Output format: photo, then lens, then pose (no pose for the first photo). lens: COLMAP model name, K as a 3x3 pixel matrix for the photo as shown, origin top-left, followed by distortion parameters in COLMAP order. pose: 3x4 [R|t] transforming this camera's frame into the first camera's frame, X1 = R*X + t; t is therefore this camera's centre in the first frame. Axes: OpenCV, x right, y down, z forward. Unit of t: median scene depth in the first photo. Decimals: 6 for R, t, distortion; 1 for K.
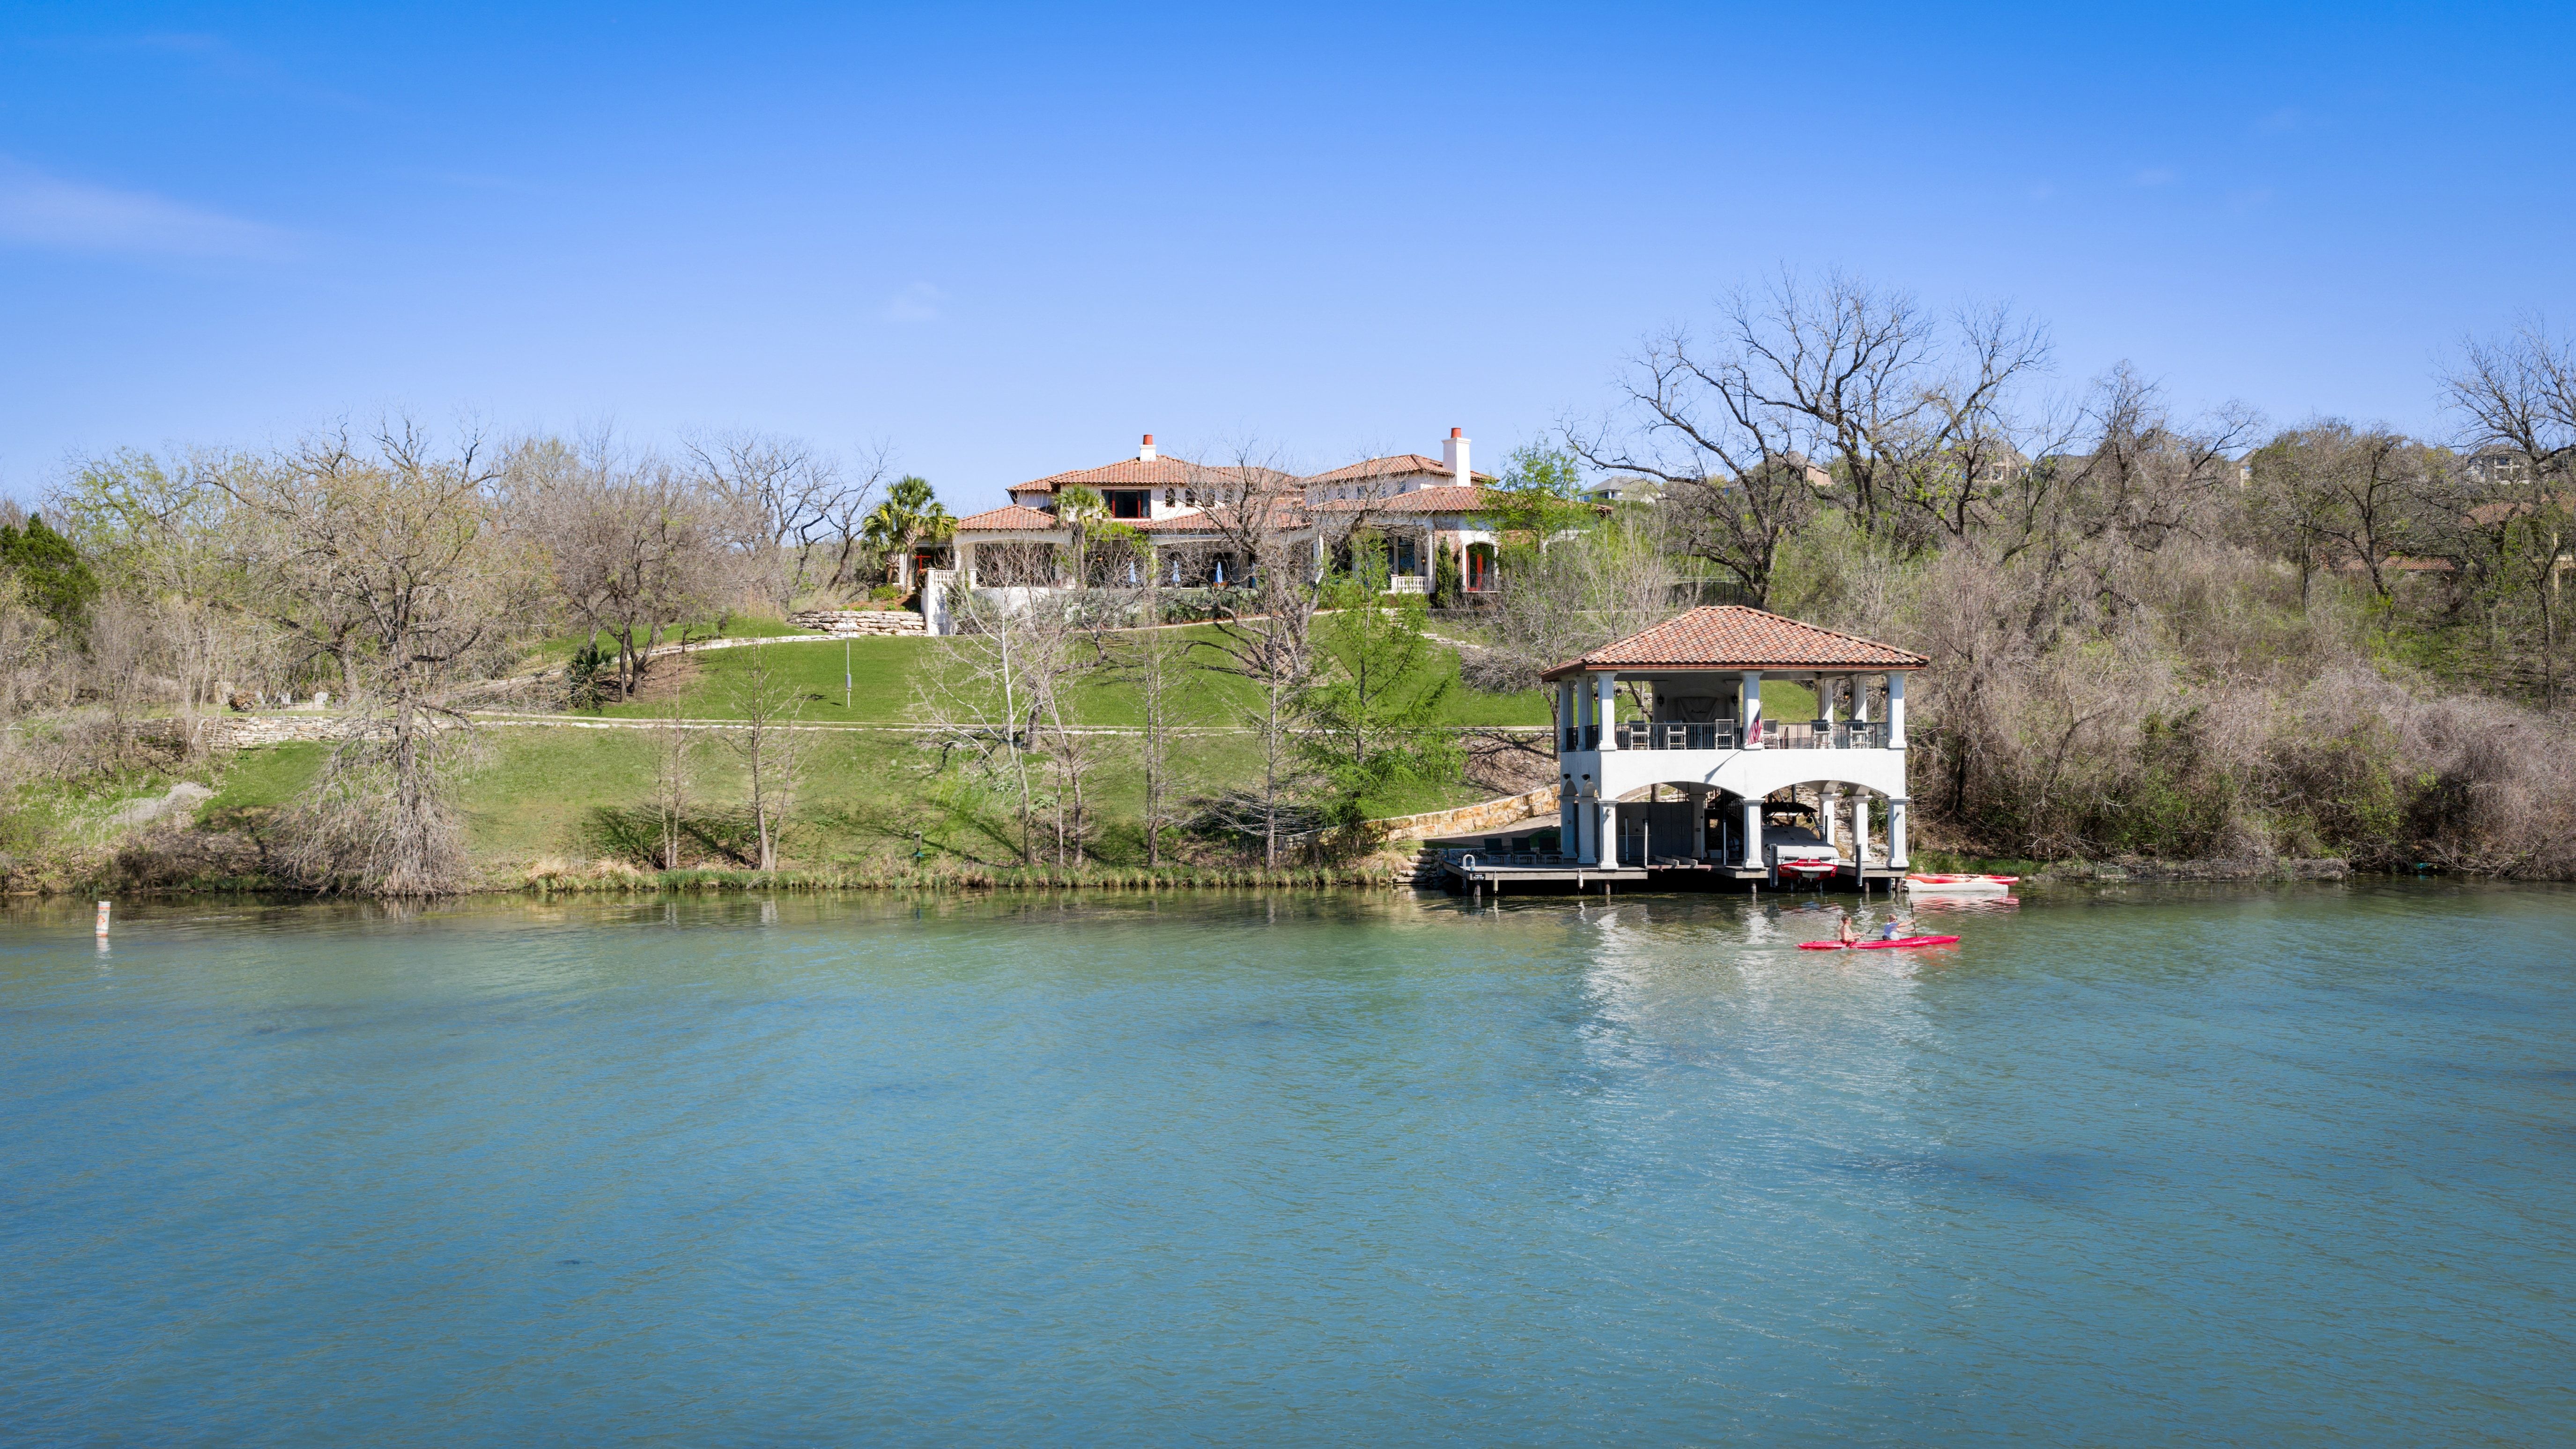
lens RADIAL K [[2118.5, 0, 1279.1], [0, 2118.5, 728.1], [0, 0, 1]] dist [0.007725, -0.028608]
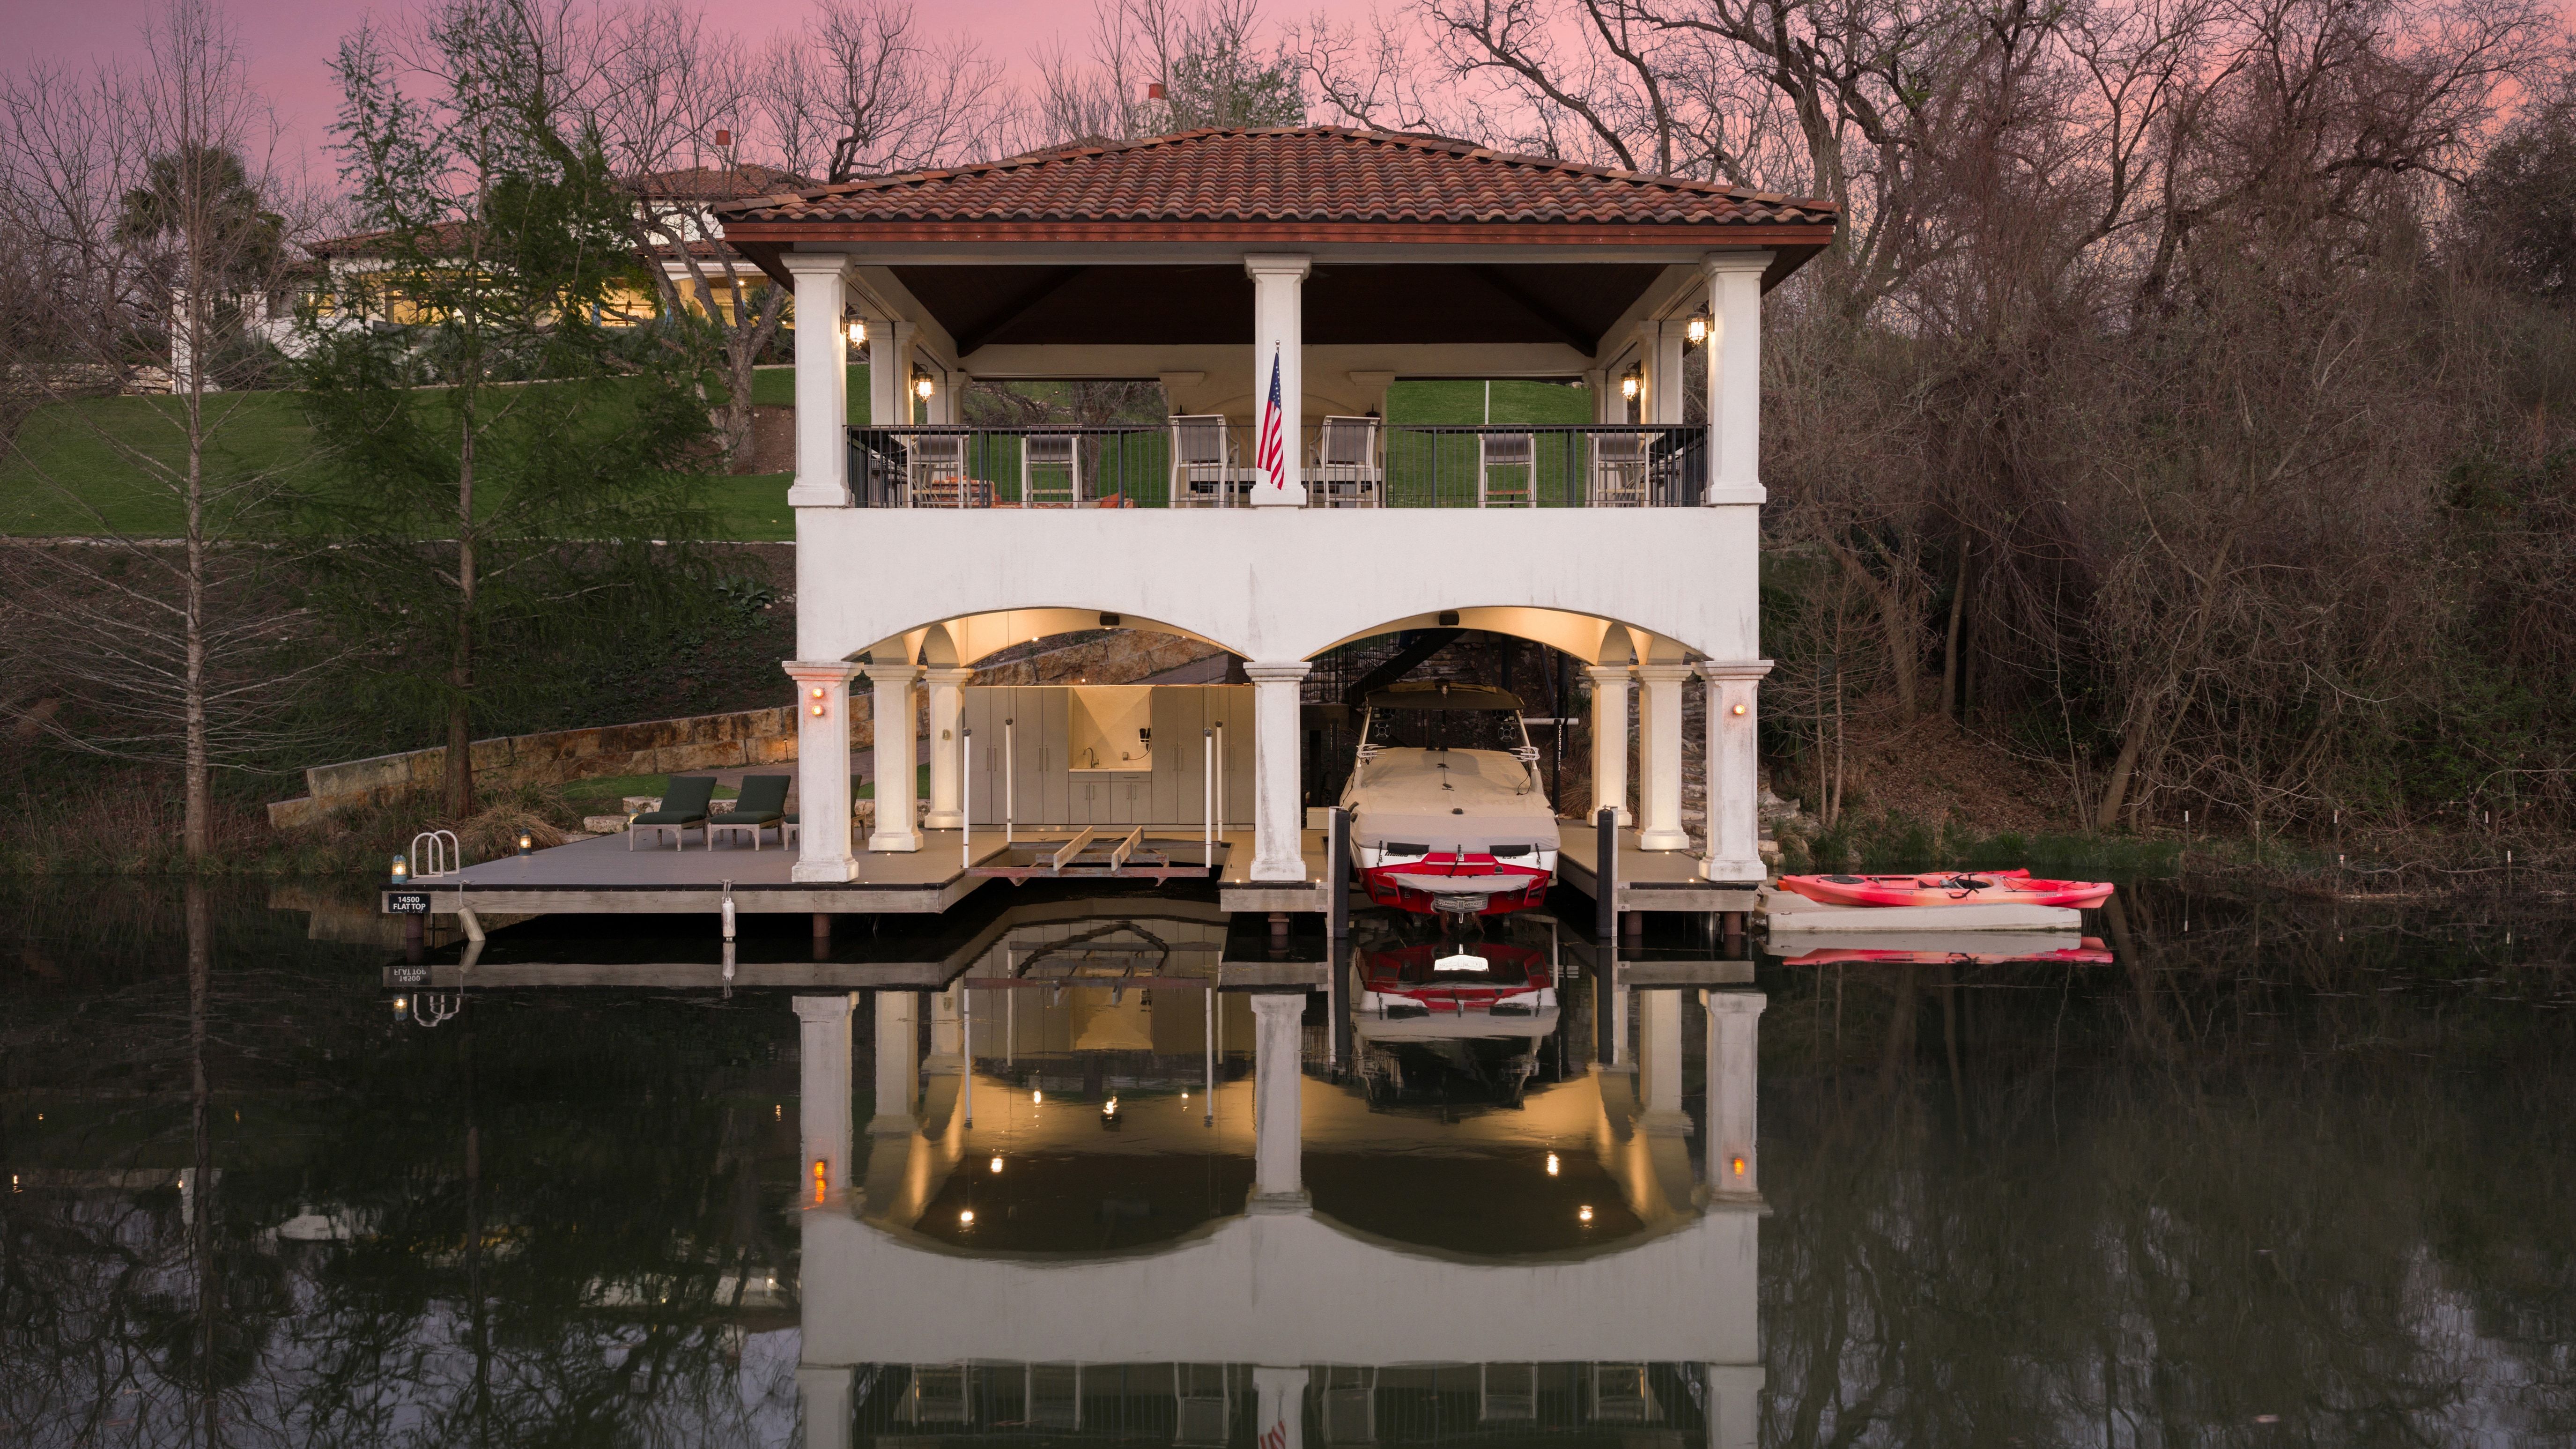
lens RADIAL K [[2118.5, 0, 1297.2], [0, 2118.5, 724.0], [0, 0, 1]] dist [0.007725, -0.028608]
pose [[0.999891, 0.001621, -0.014674, 0.219861], [-0.001056, 0.999259, 0.038469, 0.028914], [0.014725, -0.038449, 0.999152, 0.645695]]
